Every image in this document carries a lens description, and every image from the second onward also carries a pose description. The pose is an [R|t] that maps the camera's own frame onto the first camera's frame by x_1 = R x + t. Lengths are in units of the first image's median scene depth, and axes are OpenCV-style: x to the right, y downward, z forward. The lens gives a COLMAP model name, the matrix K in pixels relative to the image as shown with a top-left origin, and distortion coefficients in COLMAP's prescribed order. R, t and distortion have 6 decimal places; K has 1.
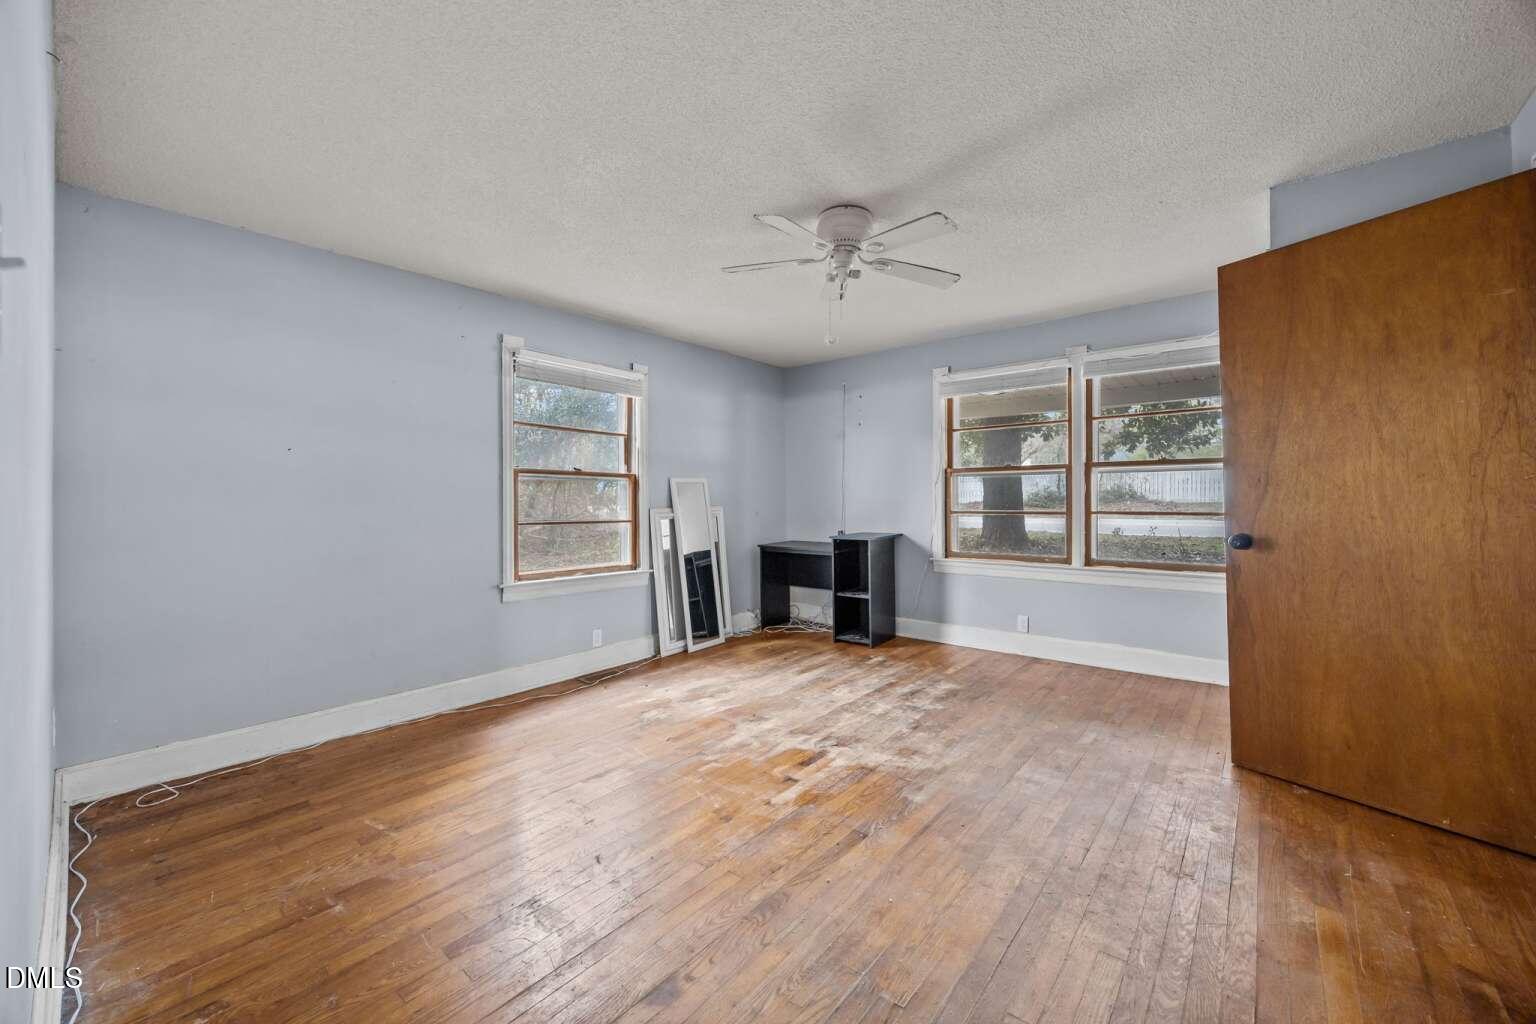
lens RADIAL K [[580.0, 0, 769.9], [0, 580.0, 504.0], [0, 0, 1]] dist [-0.001459, -0.000169]
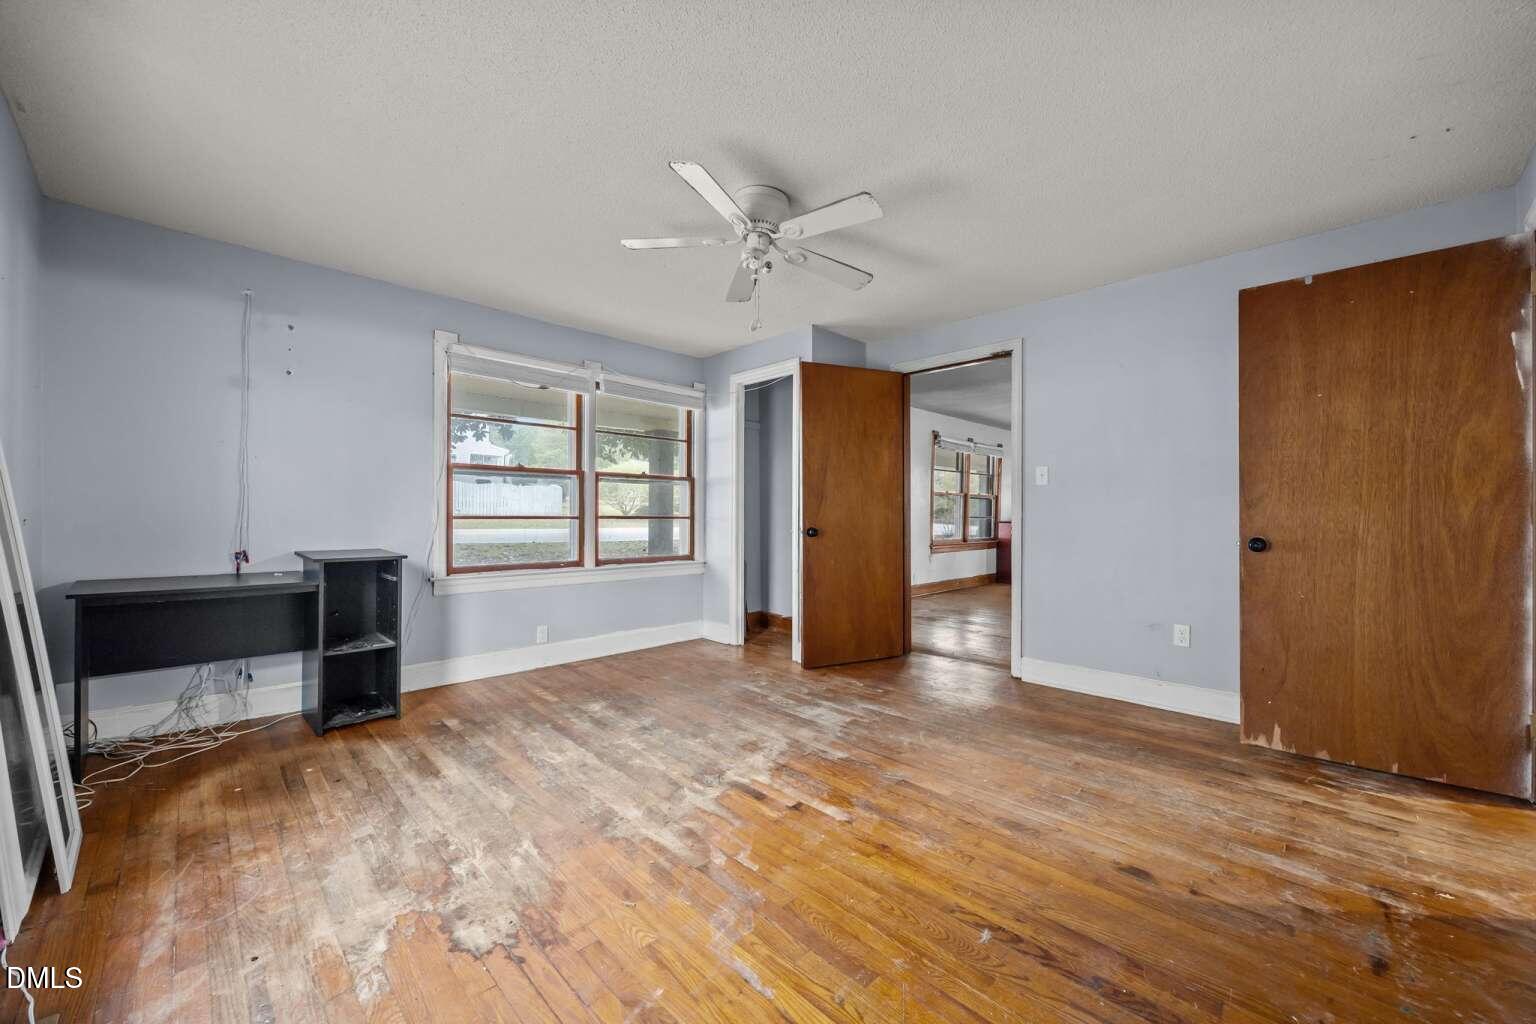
lens RADIAL K [[597.6, 0, 768.0], [0, 597.6, 512.0], [0, 0, 1]] dist [-0.000215, 0.000049]
pose [[0.090197, 0.013539, 0.995832, -0.671787], [-0.003666, 0.999905, -0.013262, 0.023346], [-0.995917, -0.002454, 0.090238, 0.721012]]
